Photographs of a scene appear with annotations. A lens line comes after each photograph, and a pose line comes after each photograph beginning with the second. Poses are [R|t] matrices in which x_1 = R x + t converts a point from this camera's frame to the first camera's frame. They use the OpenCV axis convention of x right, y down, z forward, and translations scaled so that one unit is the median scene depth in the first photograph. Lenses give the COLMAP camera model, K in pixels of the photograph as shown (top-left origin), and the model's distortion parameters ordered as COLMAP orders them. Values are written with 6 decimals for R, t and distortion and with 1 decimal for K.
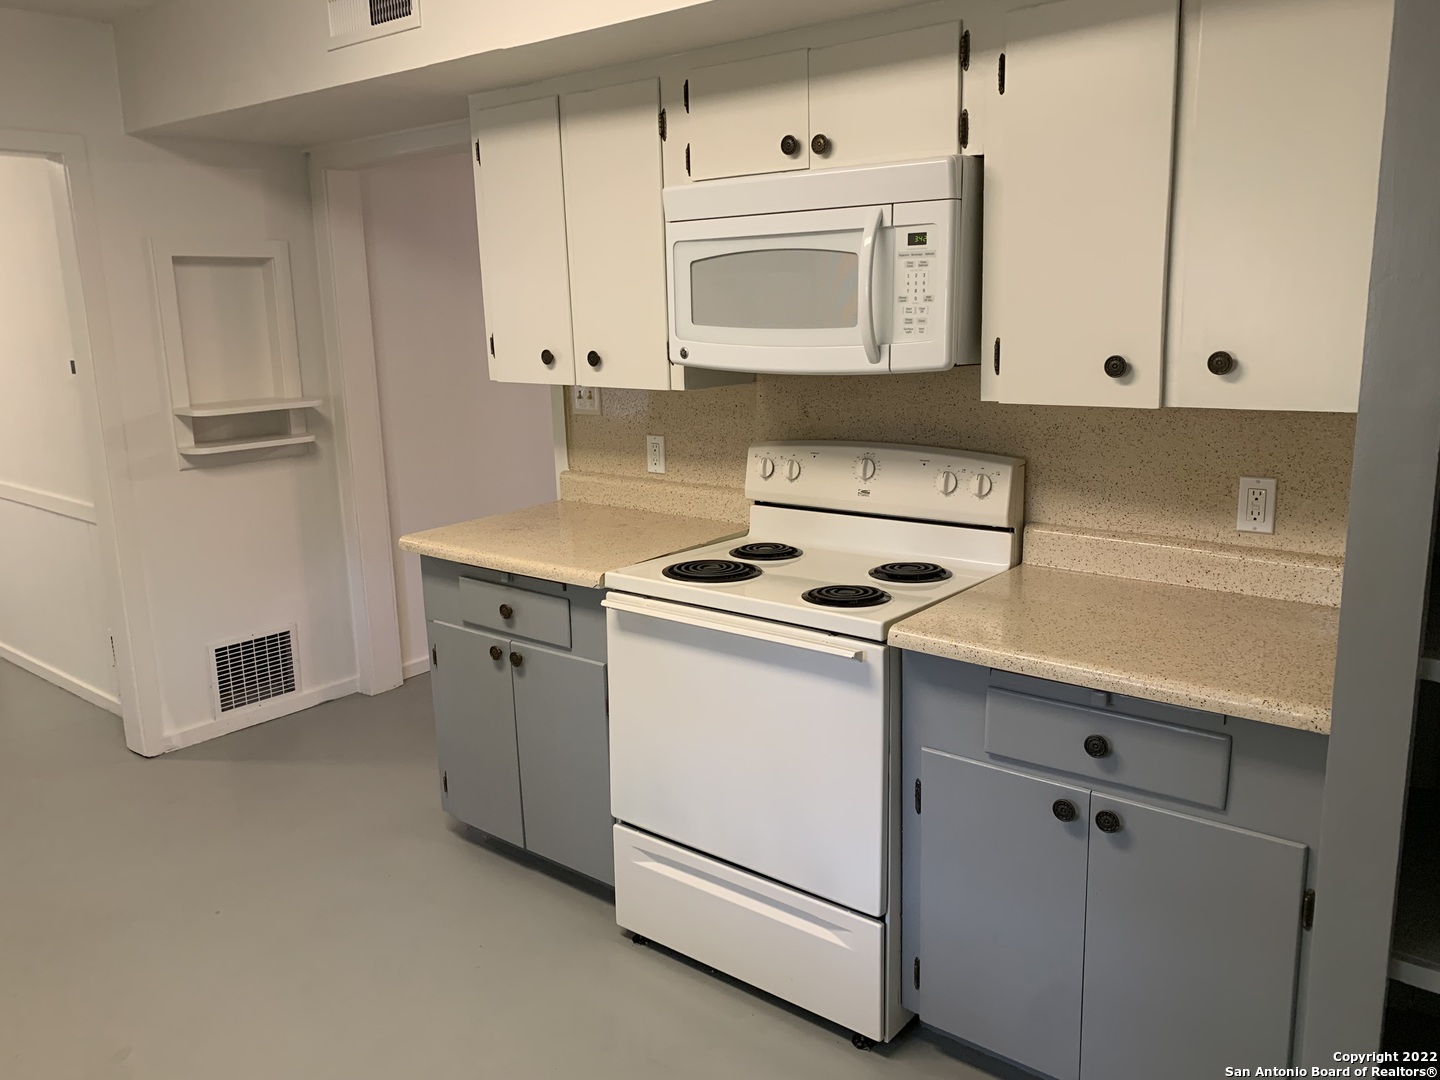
lens RADIAL K [[1098.8, 0, 718.8], [0, 1098.8, 543.9], [0, 0, 1]] dist [0.043717, -0.050480]
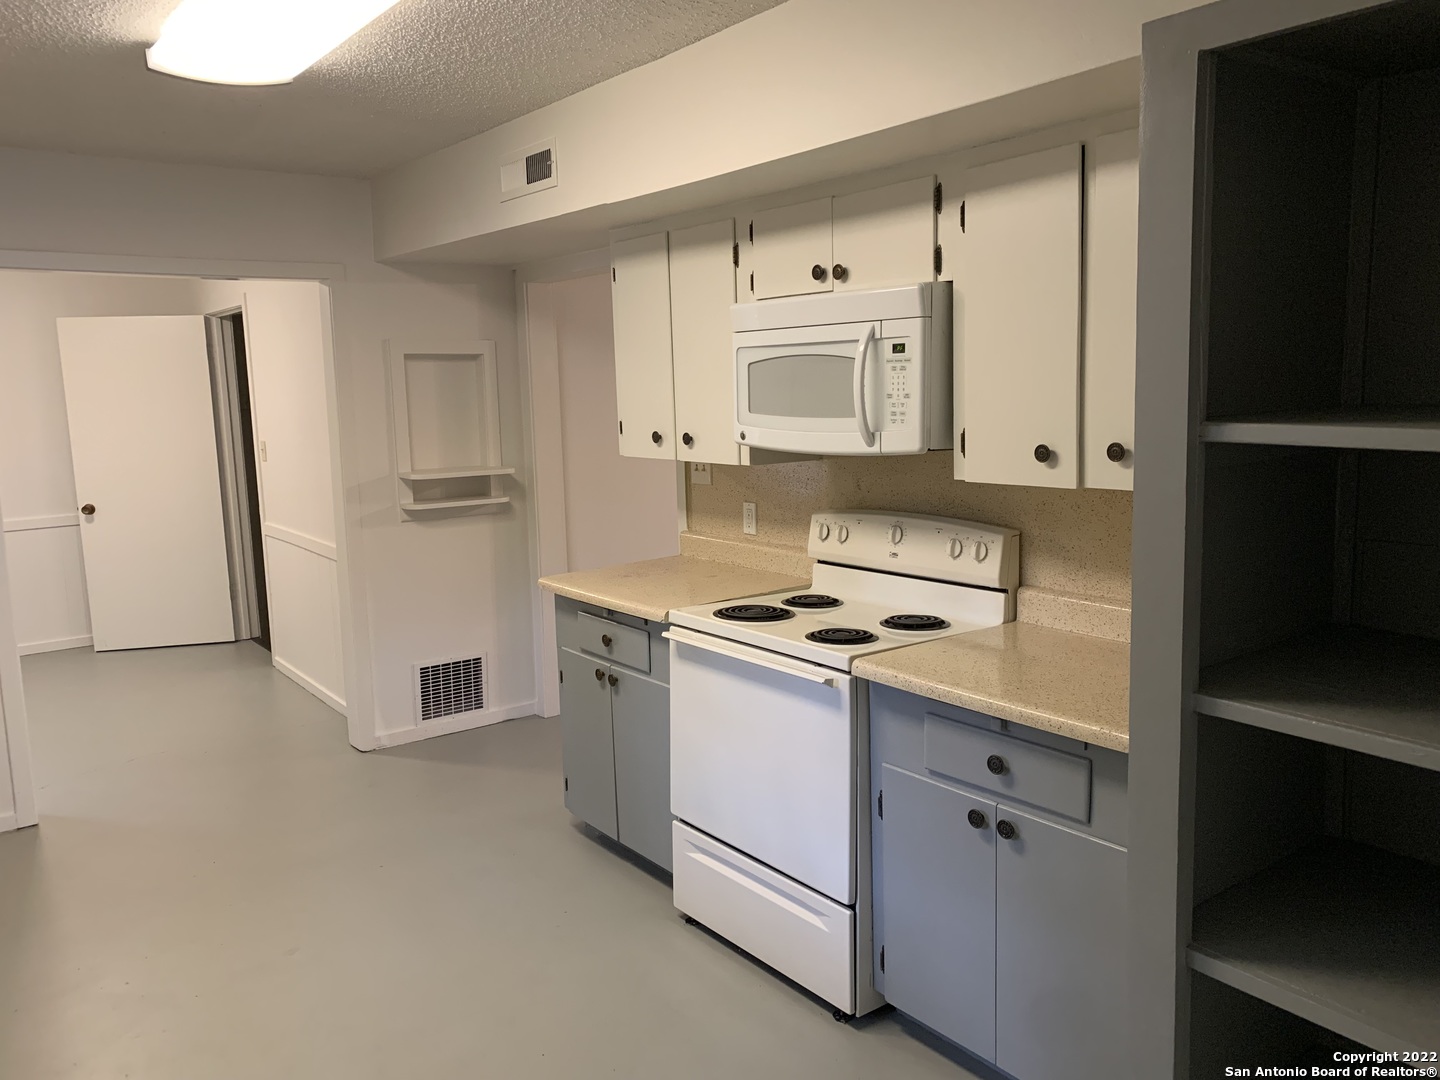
lens RADIAL K [[1098.8, 0, 727.3], [0, 1098.8, 541.0], [0, 0, 1]] dist [0.043717, -0.050480]
pose [[0.972529, 0.034410, -0.230222, 0.236931], [-0.049931, 0.996831, -0.061934, 0.020850], [0.227362, 0.071728, 0.971165, -0.188651]]
